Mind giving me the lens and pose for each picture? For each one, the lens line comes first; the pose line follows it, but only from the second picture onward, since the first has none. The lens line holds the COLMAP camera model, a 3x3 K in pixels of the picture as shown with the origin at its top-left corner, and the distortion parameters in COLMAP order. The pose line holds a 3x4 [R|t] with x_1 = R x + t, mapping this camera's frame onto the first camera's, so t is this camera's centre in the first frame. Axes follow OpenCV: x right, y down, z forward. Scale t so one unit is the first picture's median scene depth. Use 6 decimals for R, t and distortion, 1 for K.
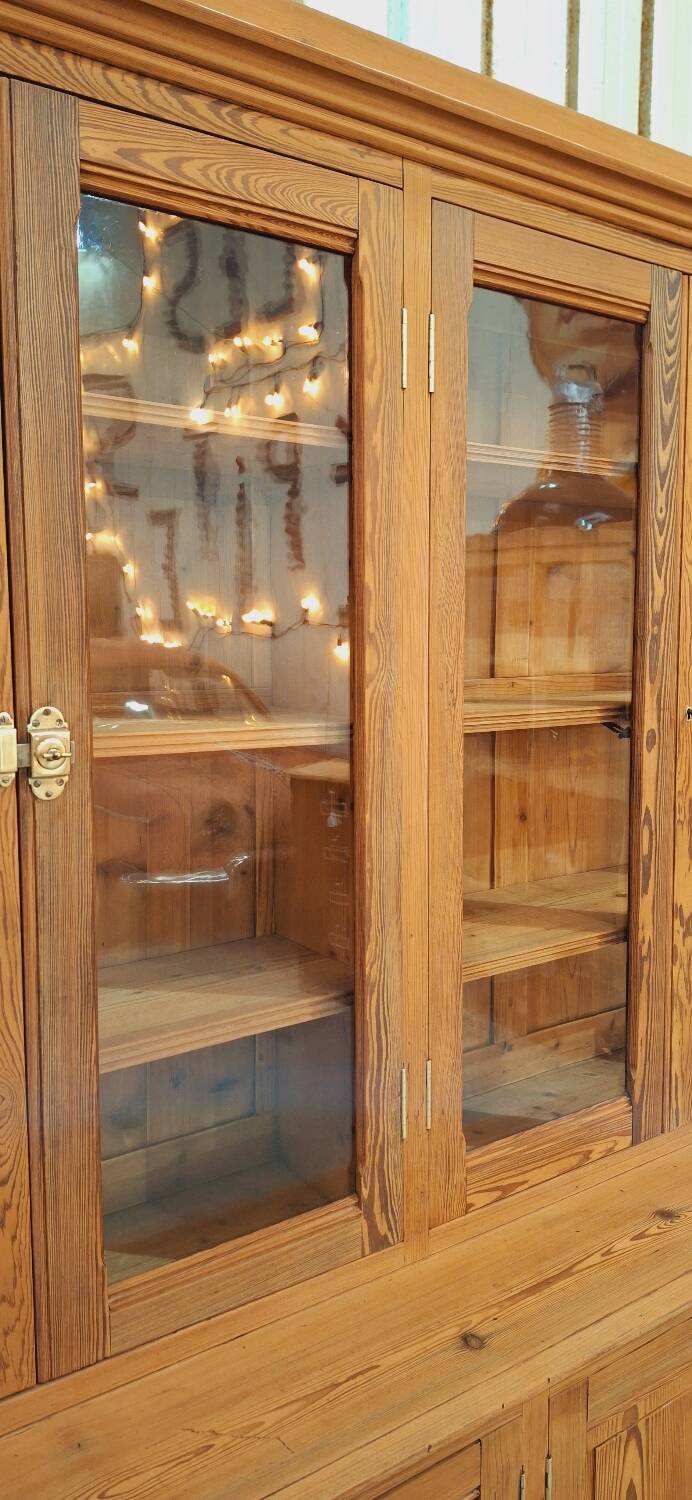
lens RADIAL K [[1083.6, 0, 338.9], [0, 1083.6, 725.6], [0, 0, 1]] dist [0.103867, -0.181062]
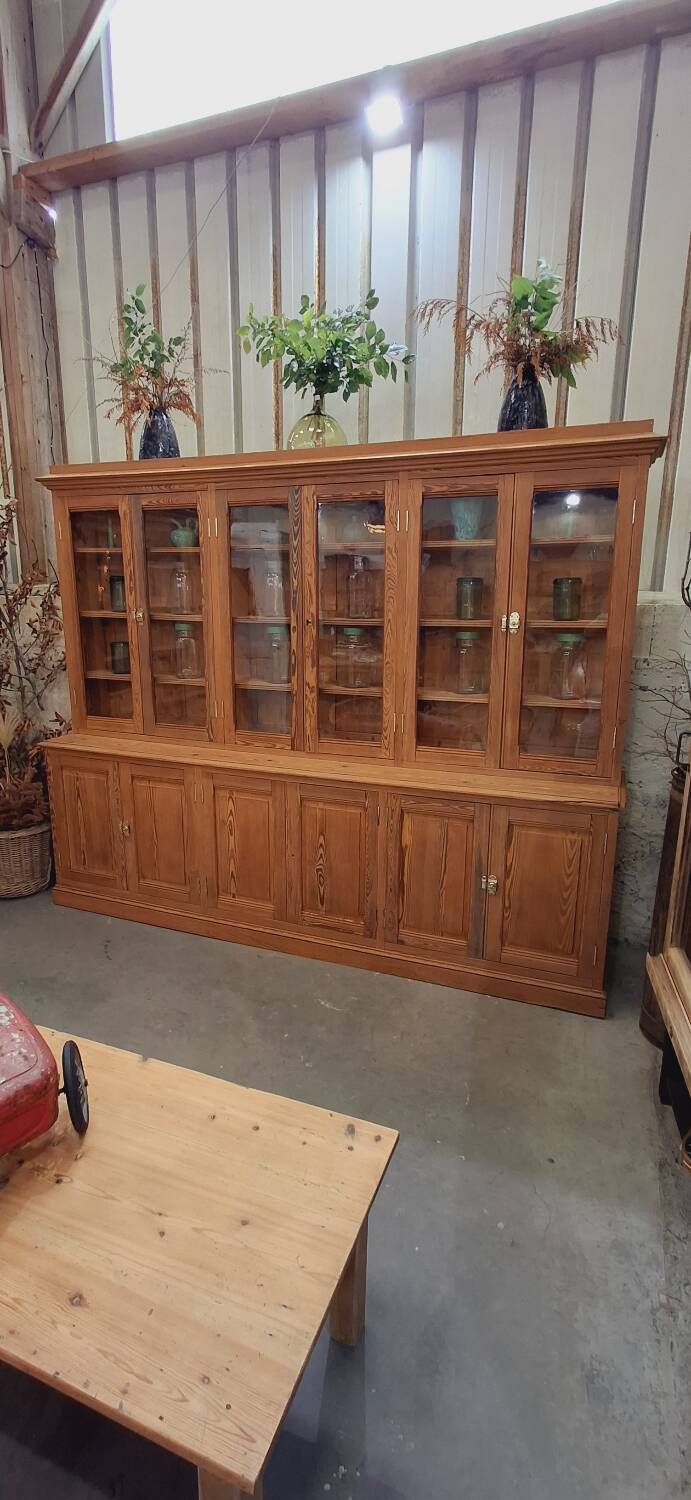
lens RADIAL K [[679.6, 0, 347.5], [0, 679.6, 743.2], [0, 0, 1]] dist [-0.005914, 0.007182]
pose [[0.547328, 0.187741, -0.815589, 2.324102], [-0.083768, 0.981910, 0.169811, -0.012474], [0.832716, -0.024623, 0.553153, -0.025140]]
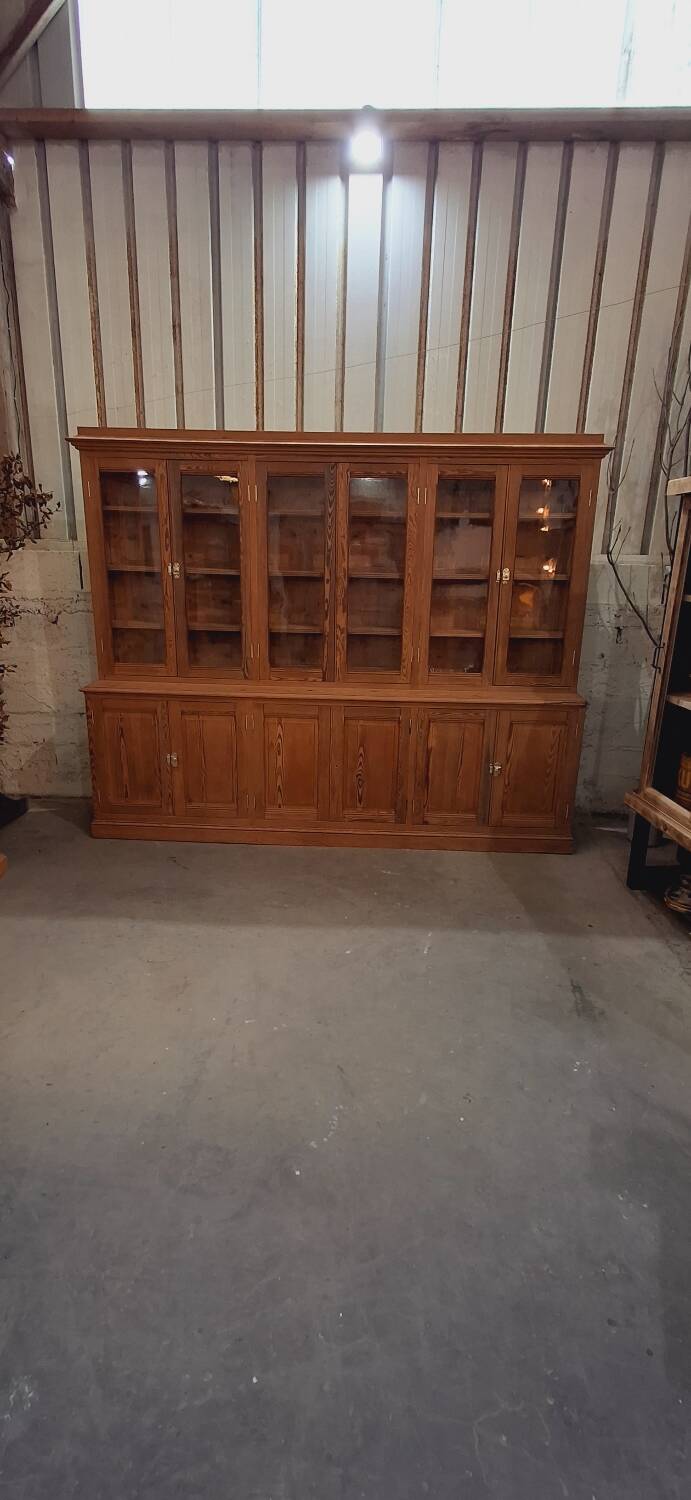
lens RADIAL K [[679.6, 0, 344.9], [0, 679.6, 742.6], [0, 0, 1]] dist [-0.005914, 0.007182]
pose [[0.785237, 0.184417, -0.591095, 2.120832], [-0.077767, 0.976432, 0.201329, 0.092553], [0.614293, -0.112123, 0.781072, -1.100563]]
